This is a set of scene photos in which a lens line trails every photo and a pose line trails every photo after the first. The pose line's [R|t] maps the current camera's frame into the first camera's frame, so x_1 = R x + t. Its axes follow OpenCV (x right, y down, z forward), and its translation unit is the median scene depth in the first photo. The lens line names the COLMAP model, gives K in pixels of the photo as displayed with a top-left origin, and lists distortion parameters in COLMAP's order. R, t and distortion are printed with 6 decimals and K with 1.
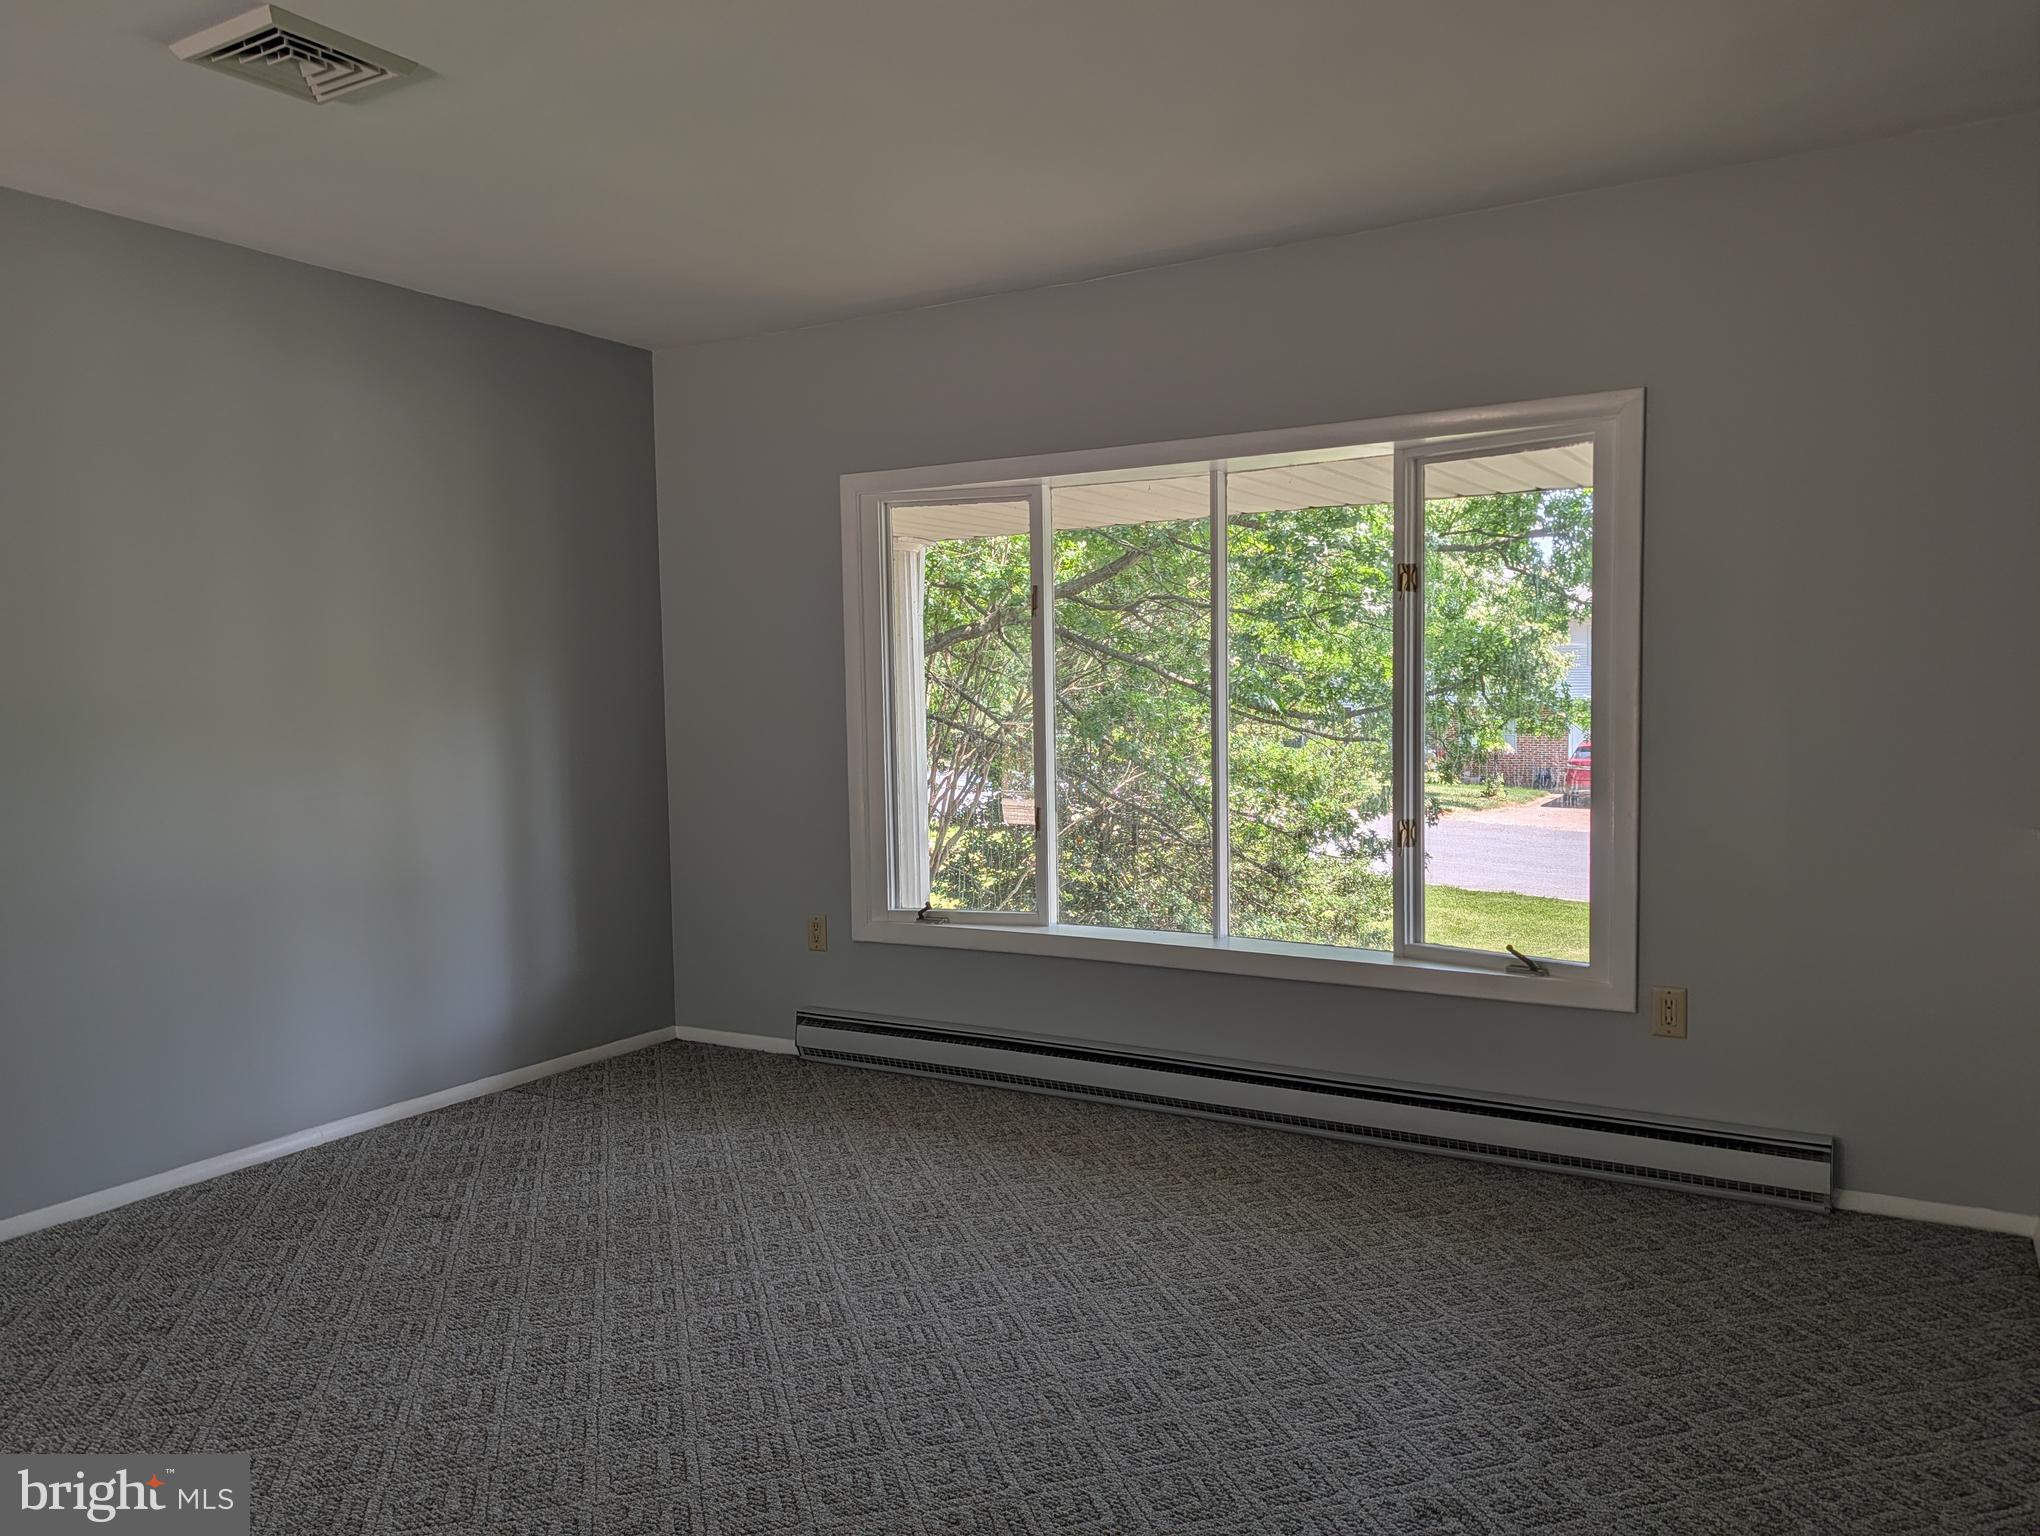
lens RADIAL K [[1474.3, 0, 1035.2], [0, 1474.3, 773.4], [0, 0, 1]] dist [0.021847, -0.006659]
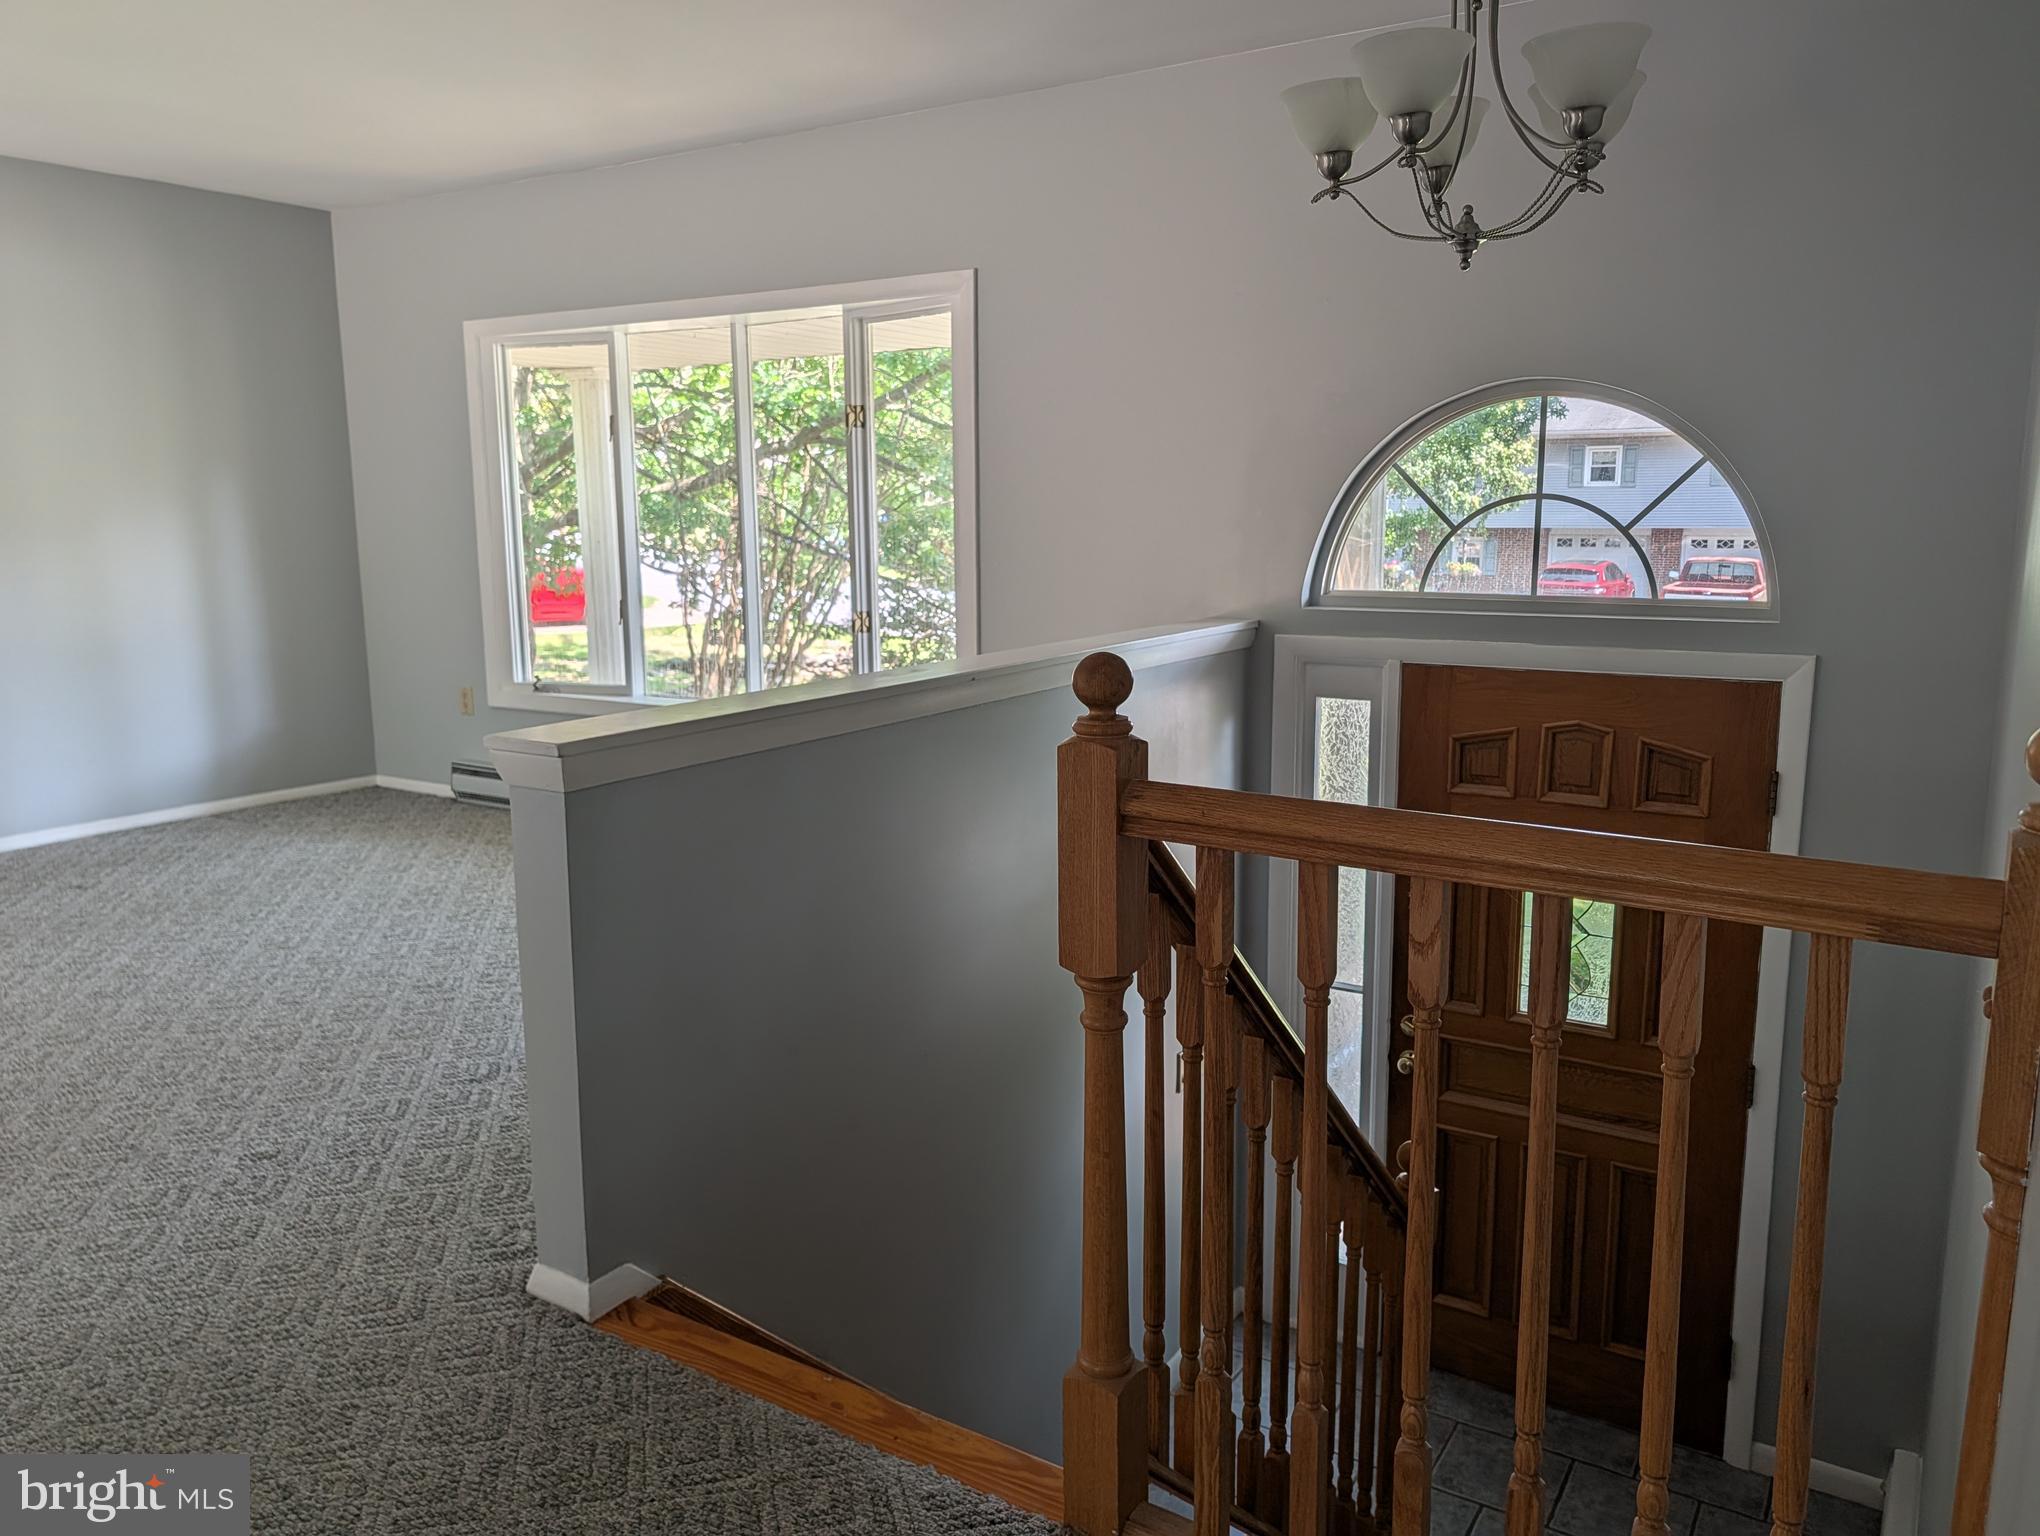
lens RADIAL K [[1474.3, 0, 1007.1], [0, 1474.3, 765.8], [0, 0, 1]] dist [0.021847, -0.006659]
pose [[0.999128, 0.018209, -0.037578, 0.373697], [-0.013602, 0.992755, 0.119388, 0.008853], [0.039479, -0.118772, 0.992136, -0.233998]]
